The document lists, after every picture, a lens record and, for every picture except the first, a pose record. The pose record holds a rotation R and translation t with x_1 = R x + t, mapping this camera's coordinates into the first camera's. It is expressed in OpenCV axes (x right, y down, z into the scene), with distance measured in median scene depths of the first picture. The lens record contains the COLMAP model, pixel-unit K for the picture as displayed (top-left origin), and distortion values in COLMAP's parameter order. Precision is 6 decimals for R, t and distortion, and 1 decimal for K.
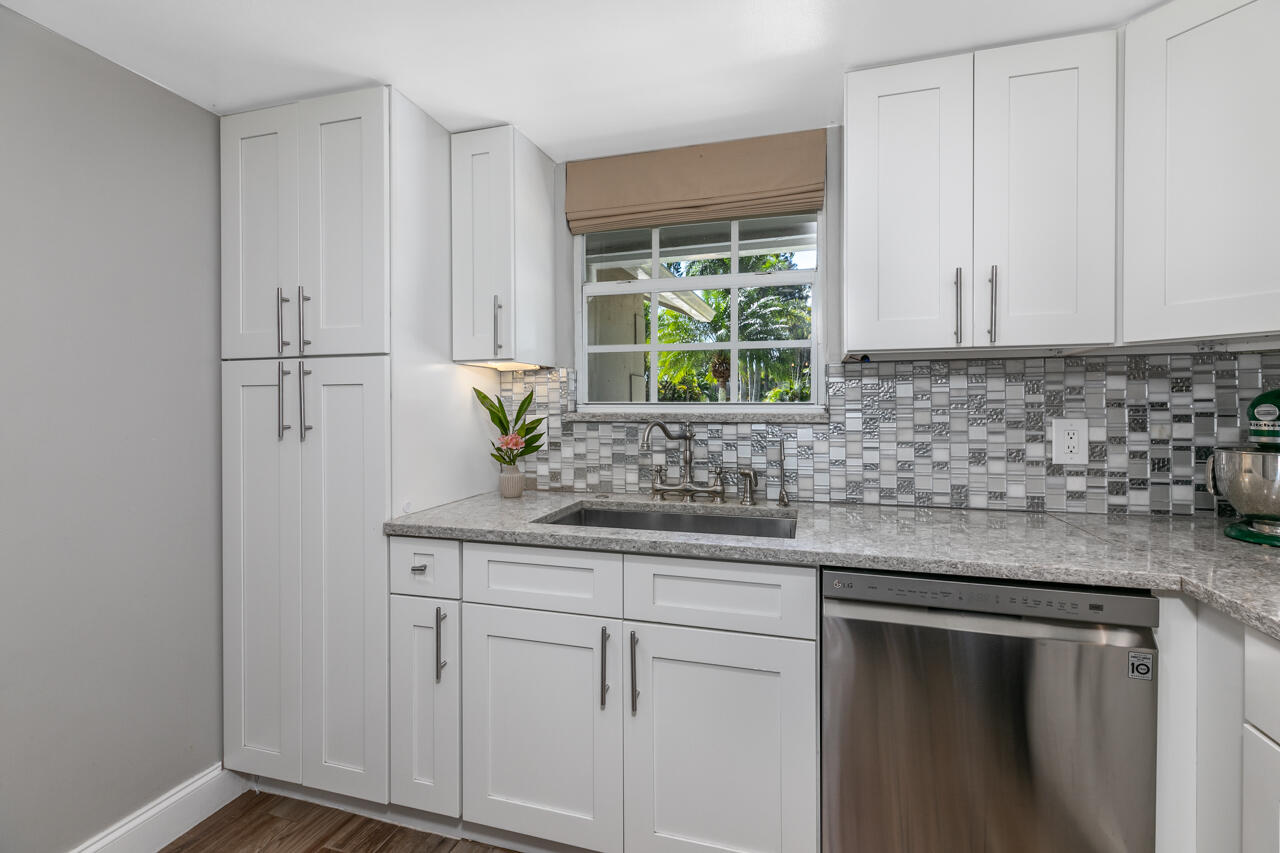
lens RADIAL K [[577.0, 0, 645.9], [0, 577.0, 409.5], [0, 0, 1]] dist [0.004599, -0.000765]
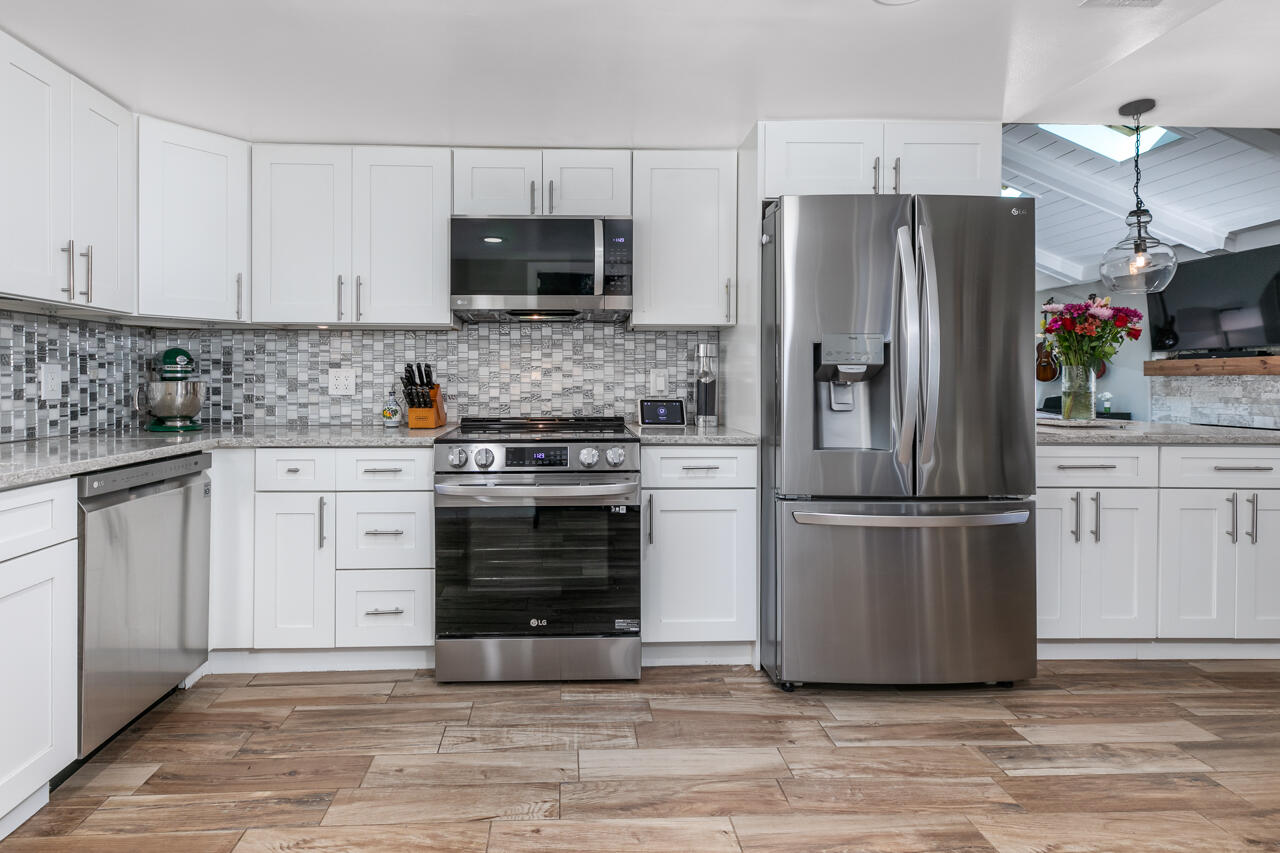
lens RADIAL K [[633.2, 0, 580.2], [0, 633.2, 380.1], [0, 0, 1]] dist [0.005037, -0.000709]
pose [[-0.295592, 0.002956, 0.955310, -0.969160], [0.004779, 0.999987, -0.001615, 0.059576], [-0.955302, 0.004088, -0.295603, 0.291598]]
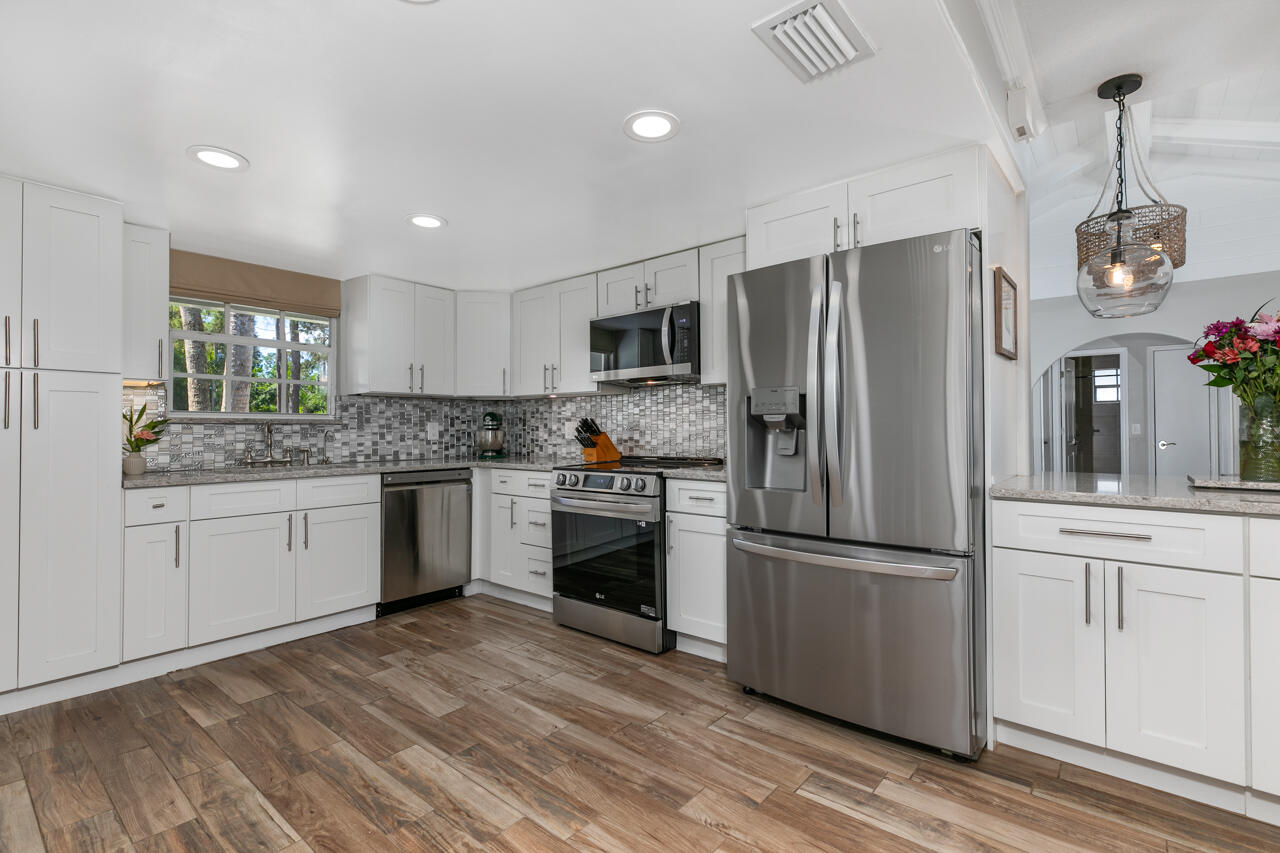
lens RADIAL K [[577.0, 0, 631.2], [0, 577.0, 419.8], [0, 0, 1]] dist [0.004599, -0.000765]
pose [[0.413608, 0.015664, 0.910320, -1.251200], [0.008490, 0.999742, -0.021060, 0.066726], [-0.910415, 0.016439, 0.413368, -0.874930]]
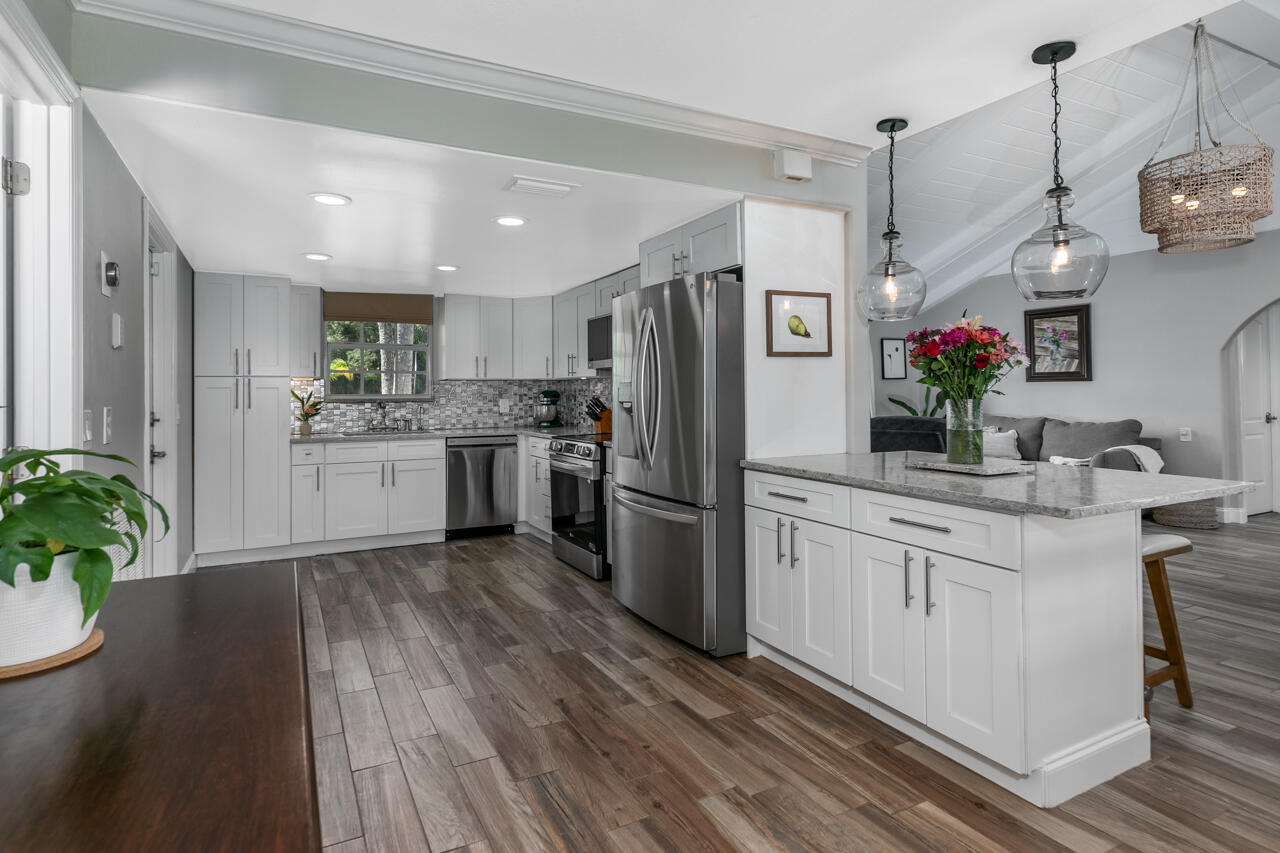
lens RADIAL K [[633.2, 0, 598.7], [0, 633.2, 387.1], [0, 0, 1]] dist [0.005037, -0.000709]
pose [[0.737642, 0.002415, 0.675187, -1.321216], [0.010522, 0.999831, -0.015072, 0.009534], [-0.675110, 0.018222, 0.737492, -2.048469]]
